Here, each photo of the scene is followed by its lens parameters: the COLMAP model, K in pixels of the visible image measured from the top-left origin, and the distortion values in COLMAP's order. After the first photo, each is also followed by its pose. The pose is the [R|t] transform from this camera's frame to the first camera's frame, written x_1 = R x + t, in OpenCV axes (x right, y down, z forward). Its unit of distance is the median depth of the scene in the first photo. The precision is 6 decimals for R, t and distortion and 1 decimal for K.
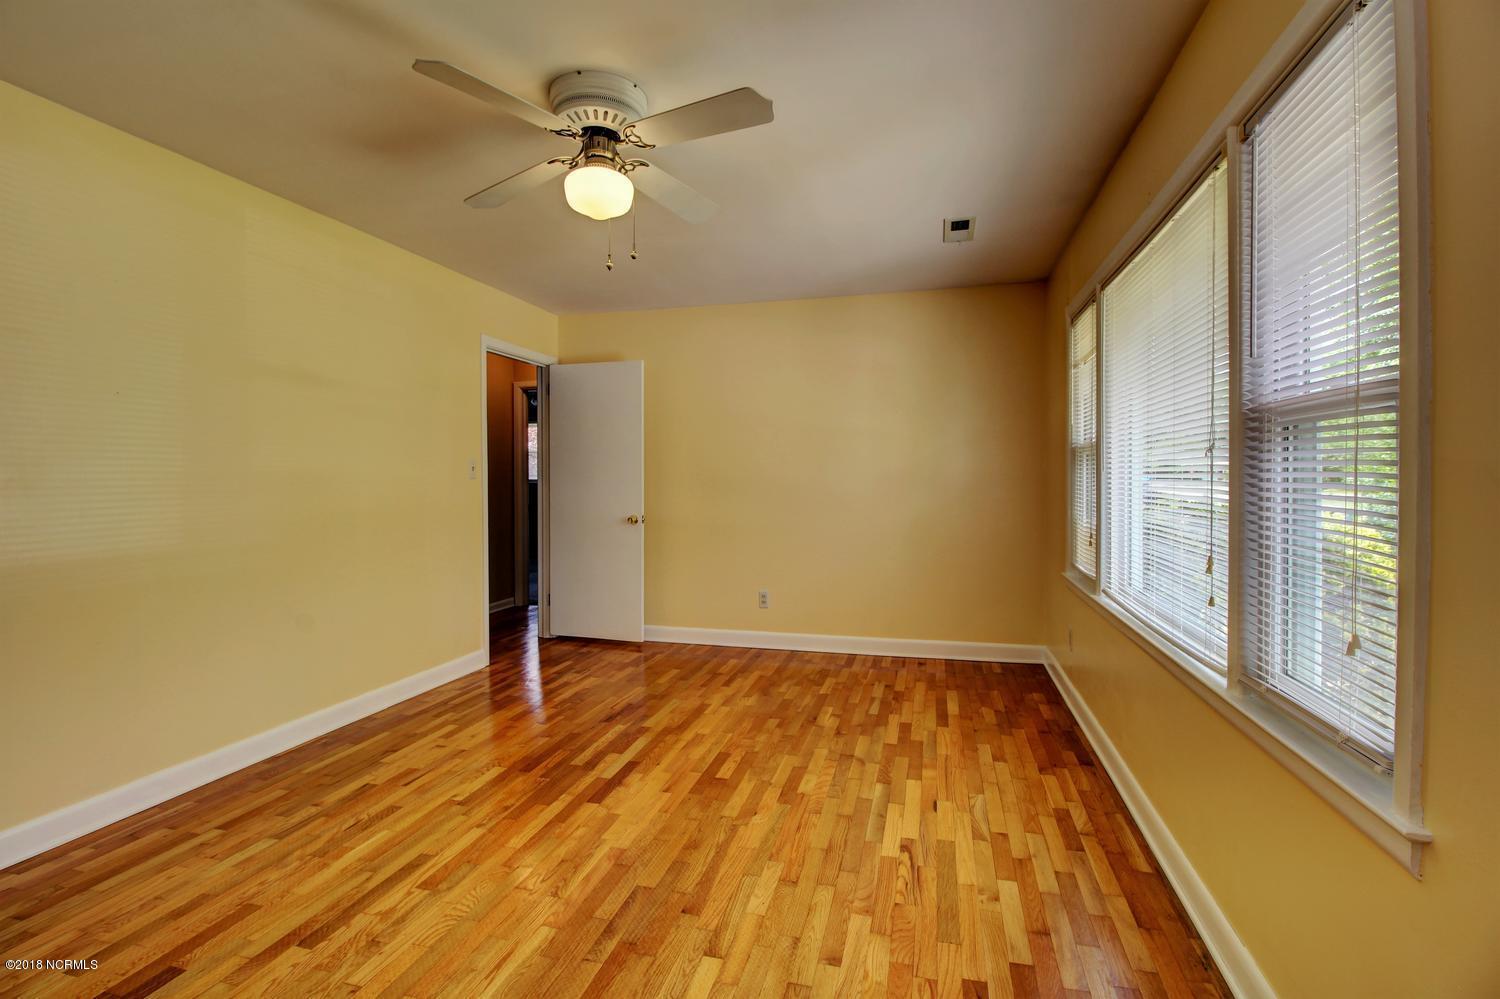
lens RADIAL K [[672.4, 0, 750.0], [0, 672.4, 499.5], [0, 0, 1]] dist [-0.000930, -0.011398]
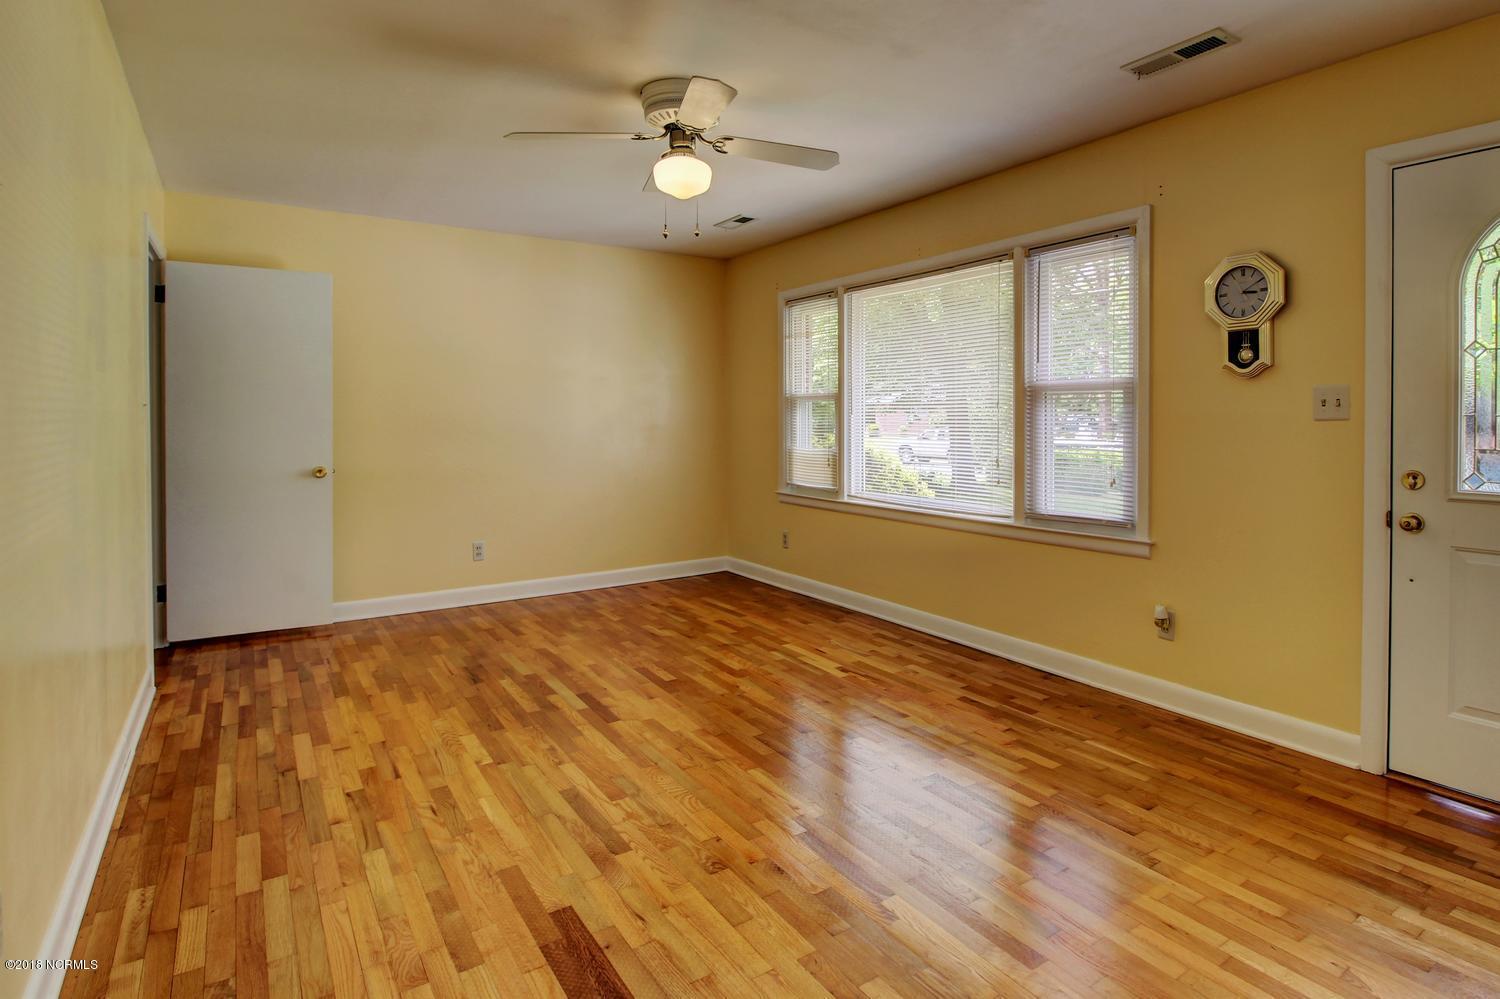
lens RADIAL K [[787.3, 0, 756.3], [0, 787.3, 439.1], [0, 0, 1]] dist [-0.003505, -0.011588]
pose [[0.676378, -0.021755, 0.736233, -1.004793], [0.026262, 0.999640, 0.005412, 0.000734], [-0.736086, 0.015674, 0.676706, -0.022194]]
